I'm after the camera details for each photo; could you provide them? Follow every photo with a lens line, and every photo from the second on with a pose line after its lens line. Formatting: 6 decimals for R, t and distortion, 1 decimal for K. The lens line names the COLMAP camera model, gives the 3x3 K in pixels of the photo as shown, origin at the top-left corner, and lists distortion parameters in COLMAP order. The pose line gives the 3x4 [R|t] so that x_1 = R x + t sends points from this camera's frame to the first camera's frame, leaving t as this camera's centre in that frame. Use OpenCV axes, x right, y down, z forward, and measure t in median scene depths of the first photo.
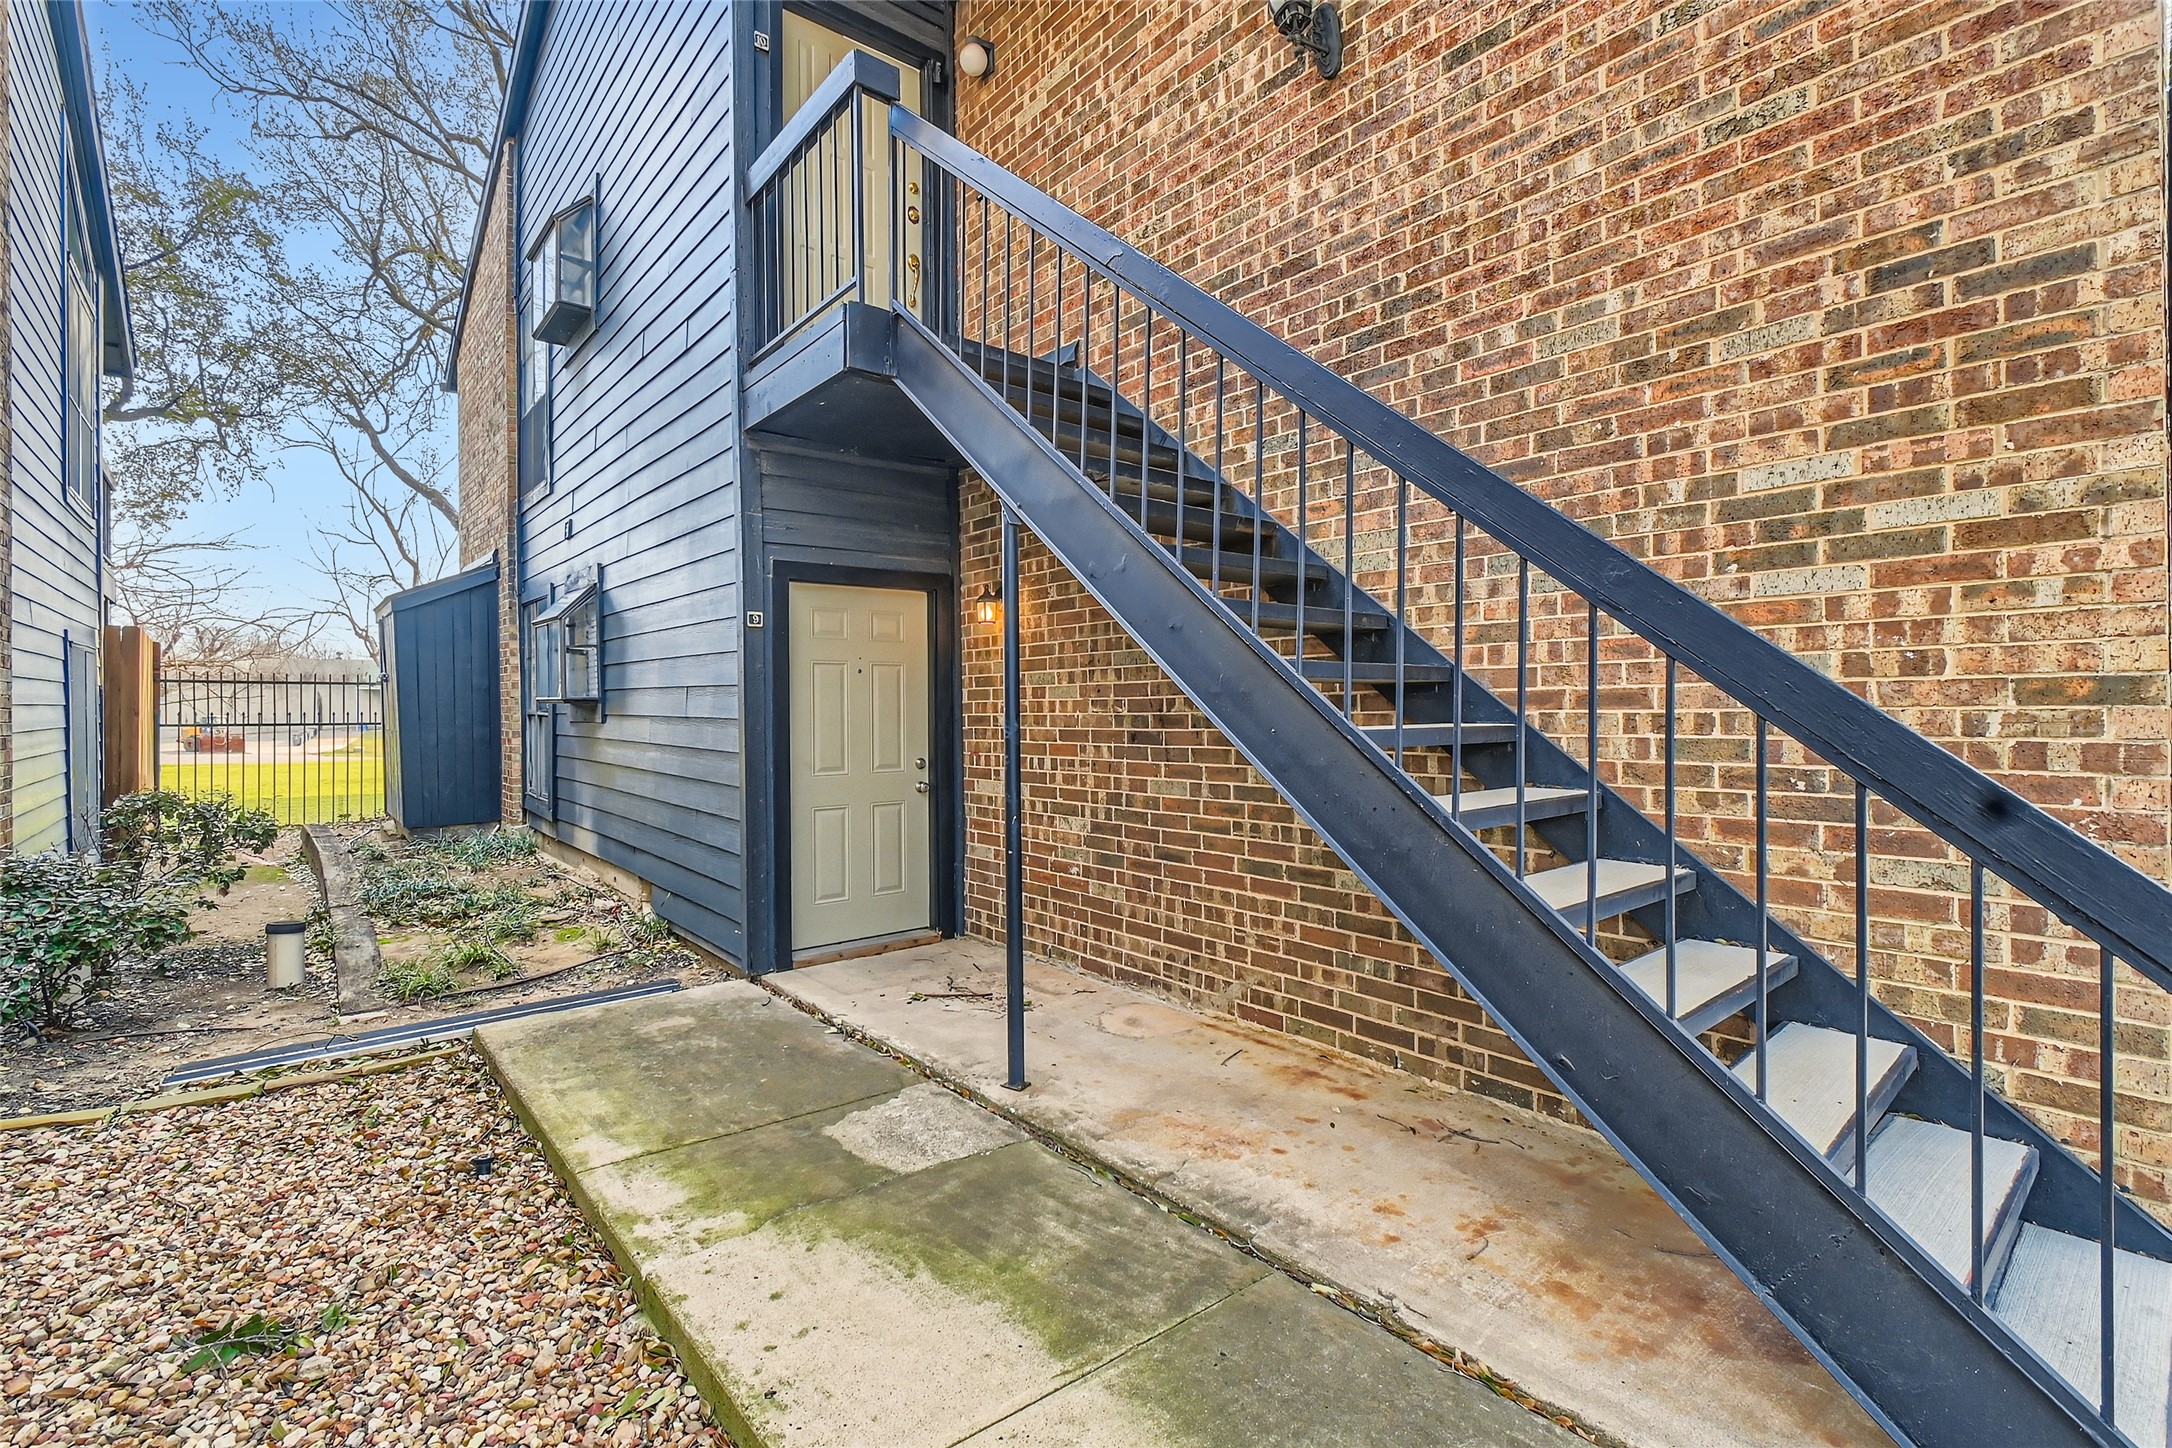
lens RADIAL K [[979.2, 0, 1087.2], [0, 979.2, 712.3], [0, 0, 1]] dist [0.007430, -0.003896]
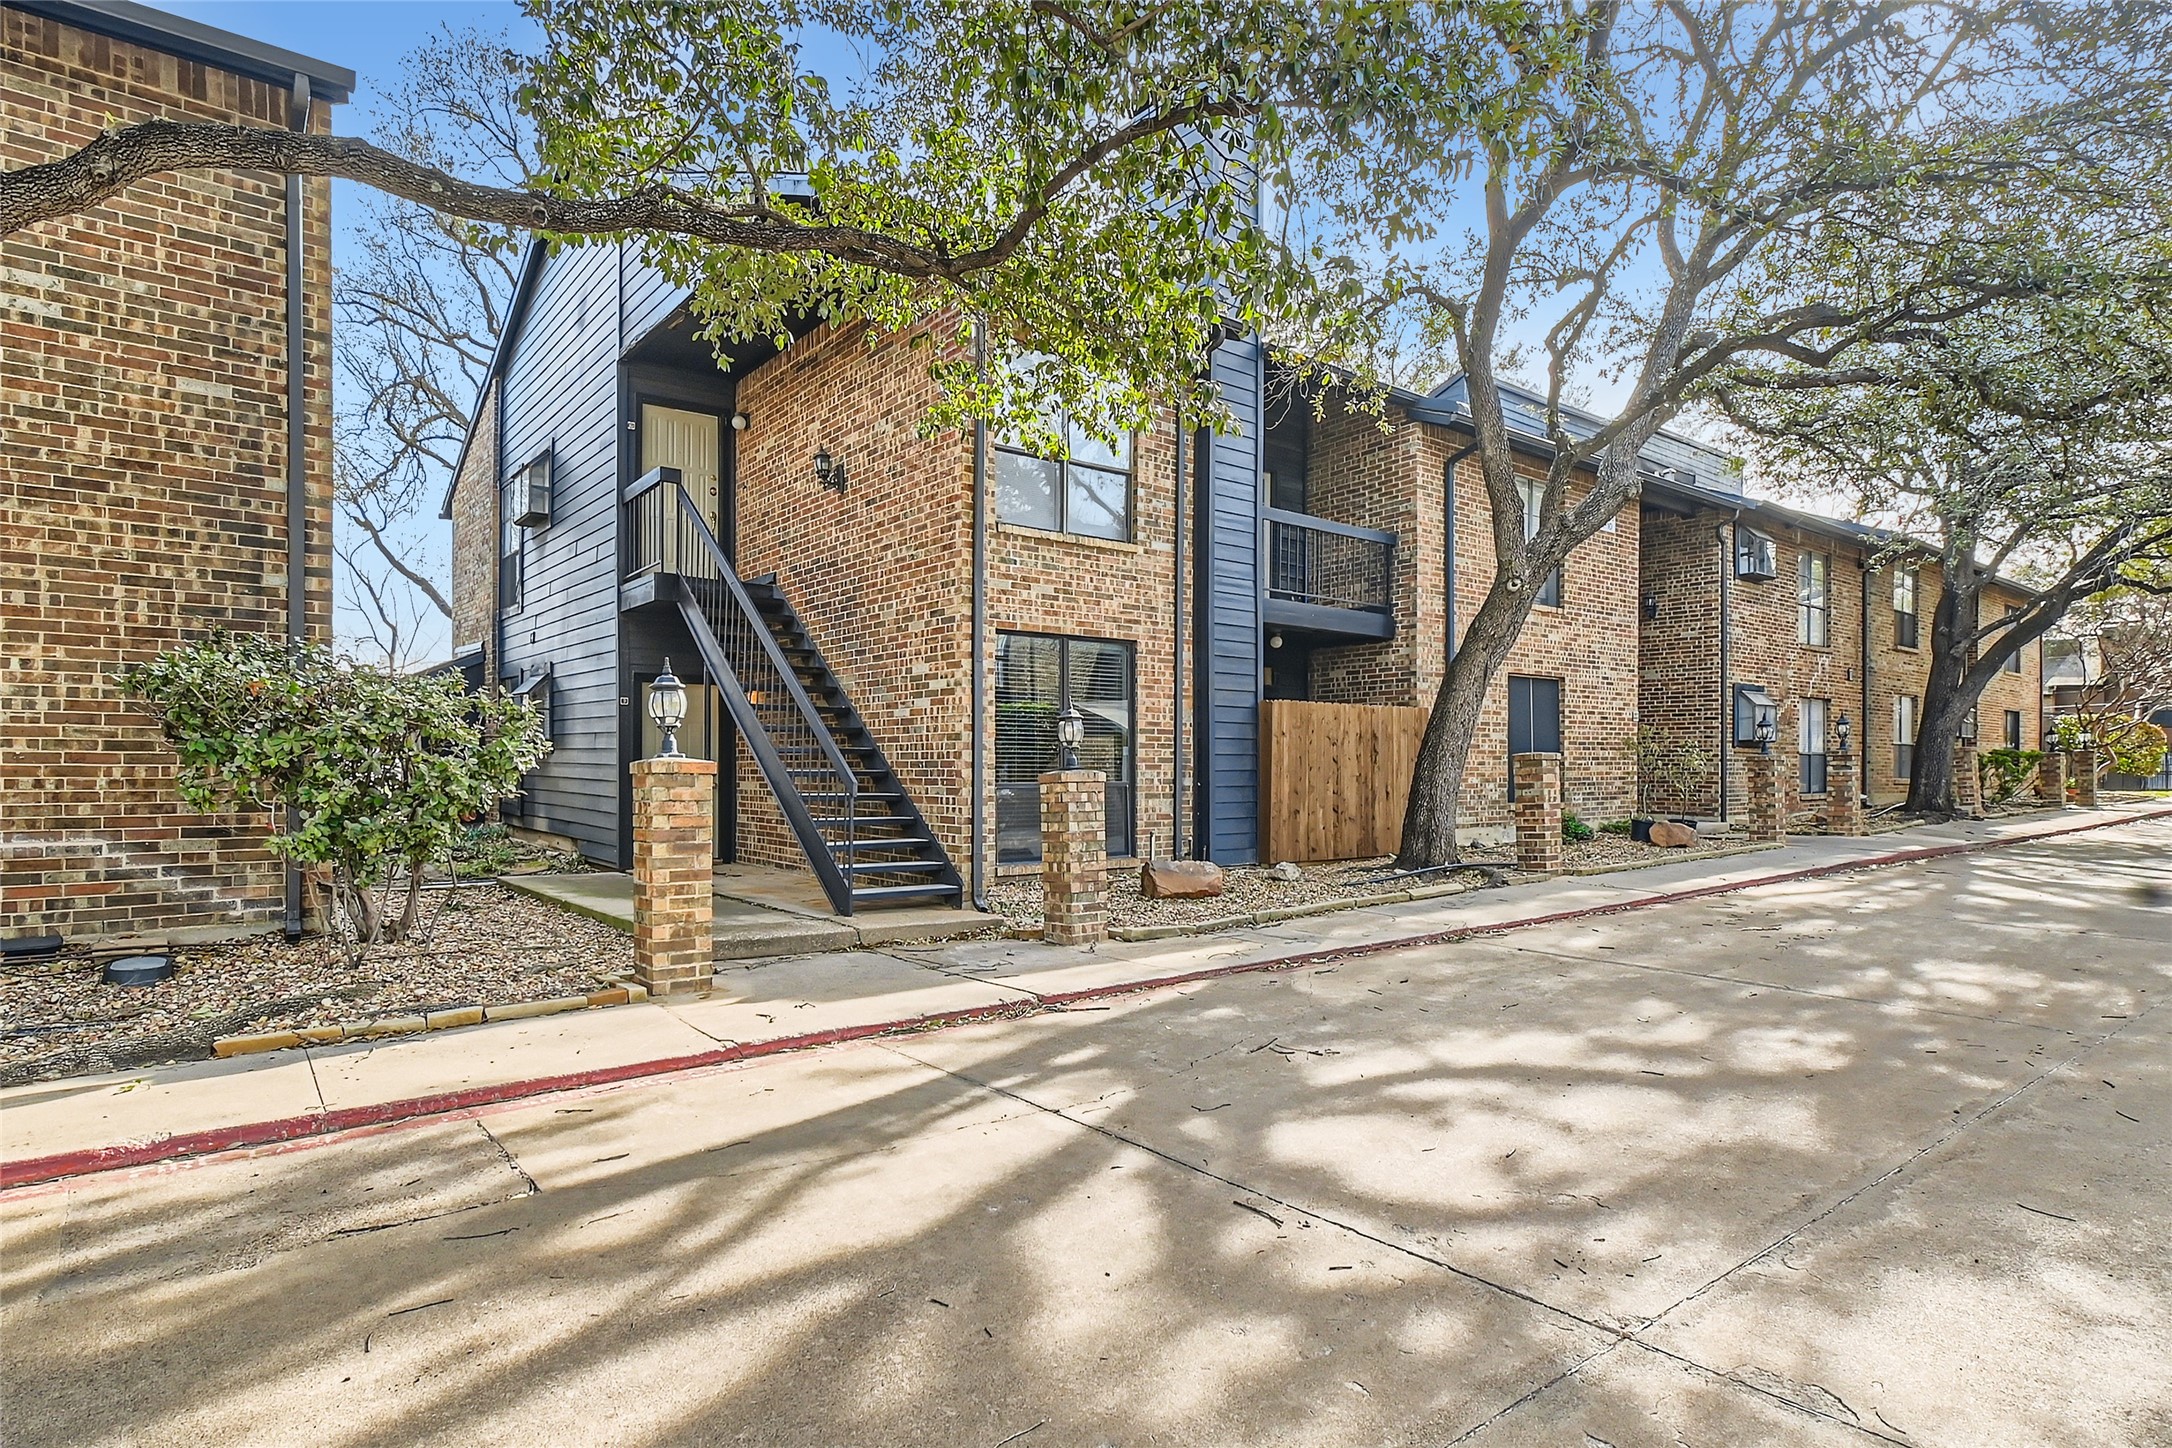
lens RADIAL K [[1150.0, 0, 1102.0], [0, 1150.0, 768.6], [0, 0, 1]] dist [0.000335, 0.000657]
pose [[0.999861, 0.010084, -0.013244, 0.506393], [-0.010114, 0.999946, -0.002216, 0.031659], [0.013221, 0.002349, 0.999910, -1.022323]]
